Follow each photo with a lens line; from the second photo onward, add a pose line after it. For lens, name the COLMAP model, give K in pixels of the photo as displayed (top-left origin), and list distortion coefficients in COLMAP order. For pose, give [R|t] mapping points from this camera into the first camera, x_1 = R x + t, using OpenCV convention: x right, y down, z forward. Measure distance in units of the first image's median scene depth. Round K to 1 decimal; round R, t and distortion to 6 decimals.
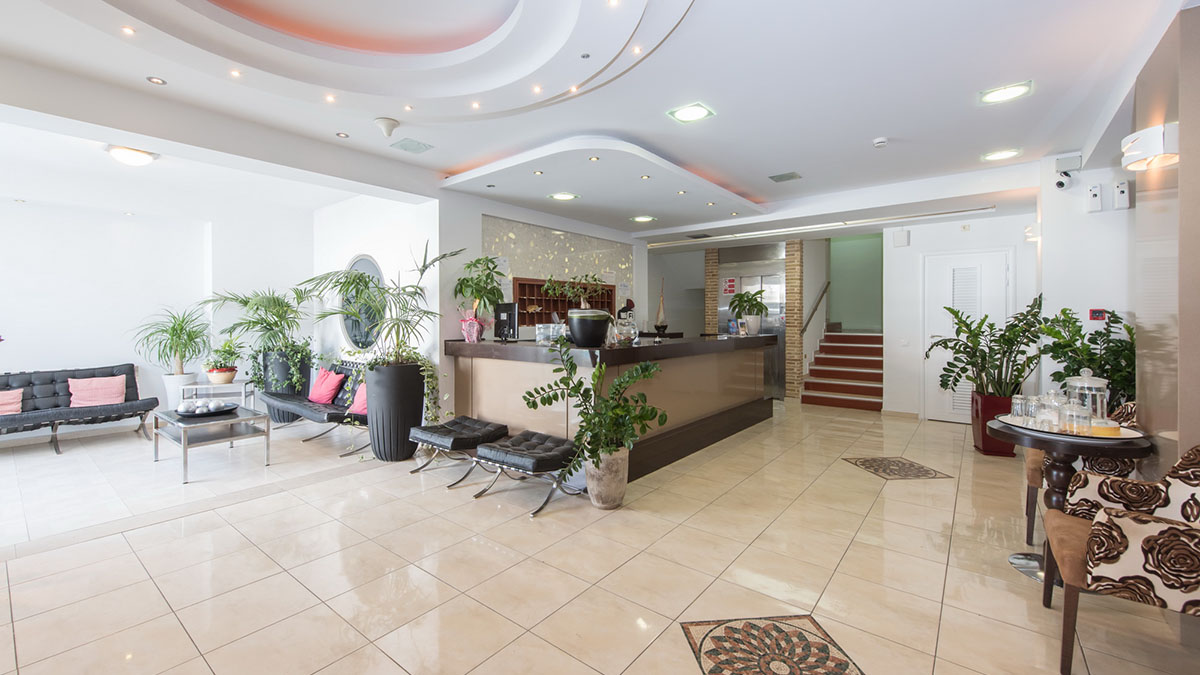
lens RADIAL K [[472.7, 0, 601.5], [0, 472.7, 332.7], [0, 0, 1]] dist [0.014980, -0.000148]
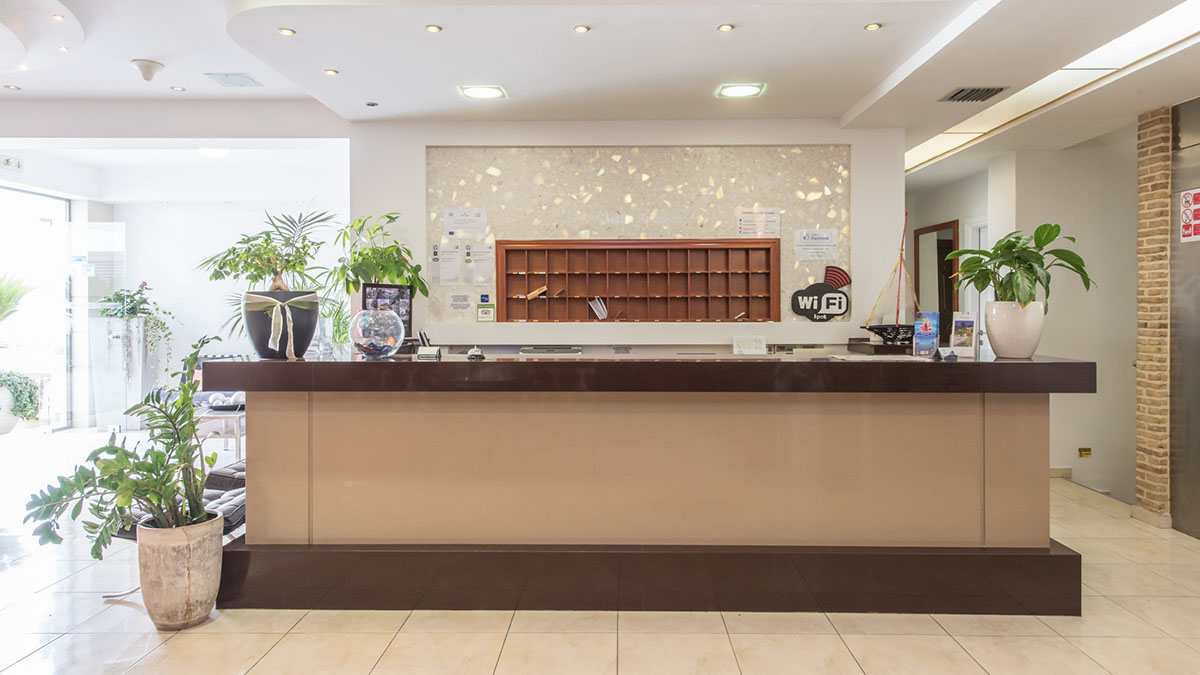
lens RADIAL K [[780.1, 0, 602.7], [0, 780.1, 328.3], [0, 0, 1]] dist [0.002263, -0.000519]
pose [[0.626059, 0.017298, -0.779584, 0.655253], [-0.024633, 0.999694, 0.002400, -0.010961], [0.779387, 0.017701, 0.626293, 0.475315]]
